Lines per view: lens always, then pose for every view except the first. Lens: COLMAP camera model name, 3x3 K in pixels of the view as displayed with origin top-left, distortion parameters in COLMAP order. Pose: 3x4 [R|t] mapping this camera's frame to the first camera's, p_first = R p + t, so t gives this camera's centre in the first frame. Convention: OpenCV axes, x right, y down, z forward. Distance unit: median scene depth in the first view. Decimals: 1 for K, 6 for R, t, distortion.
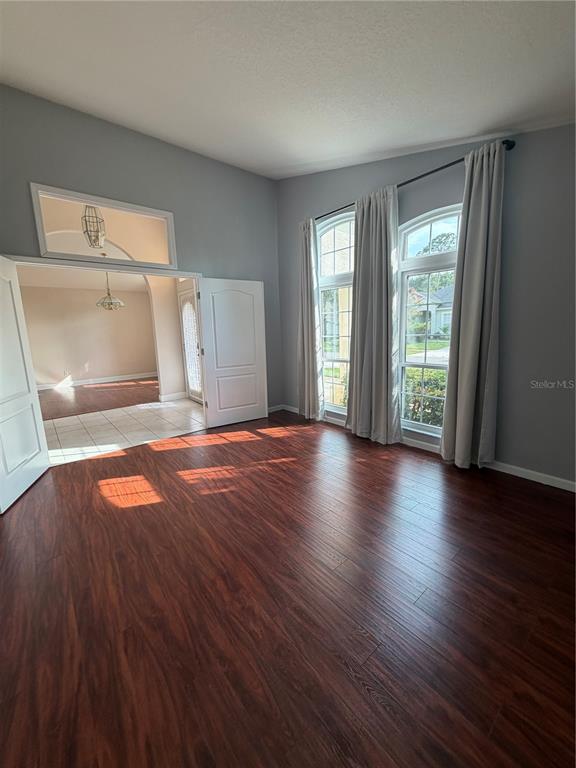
lens RADIAL K [[307.4, 0, 288.0], [0, 307.4, 384.0], [0, 0, 1]] dist [0.001043, 0.000048]
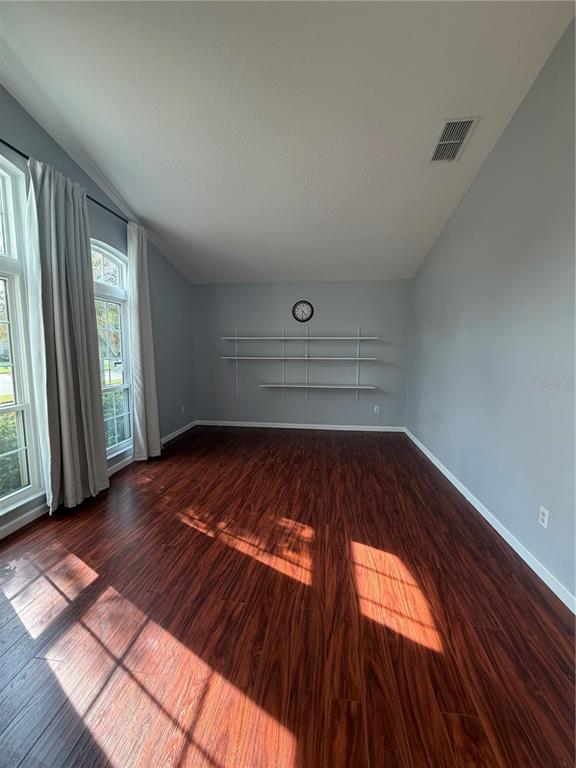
lens RADIAL K [[307.4, 0, 288.0], [0, 307.4, 384.0], [0, 0, 1]] dist [0.001043, 0.000048]
pose [[-0.684011, -0.057756, 0.727182, -0.850229], [0.143289, 0.966802, 0.211570, -0.252538], [-0.715260, 0.248914, -0.653027, 1.516725]]
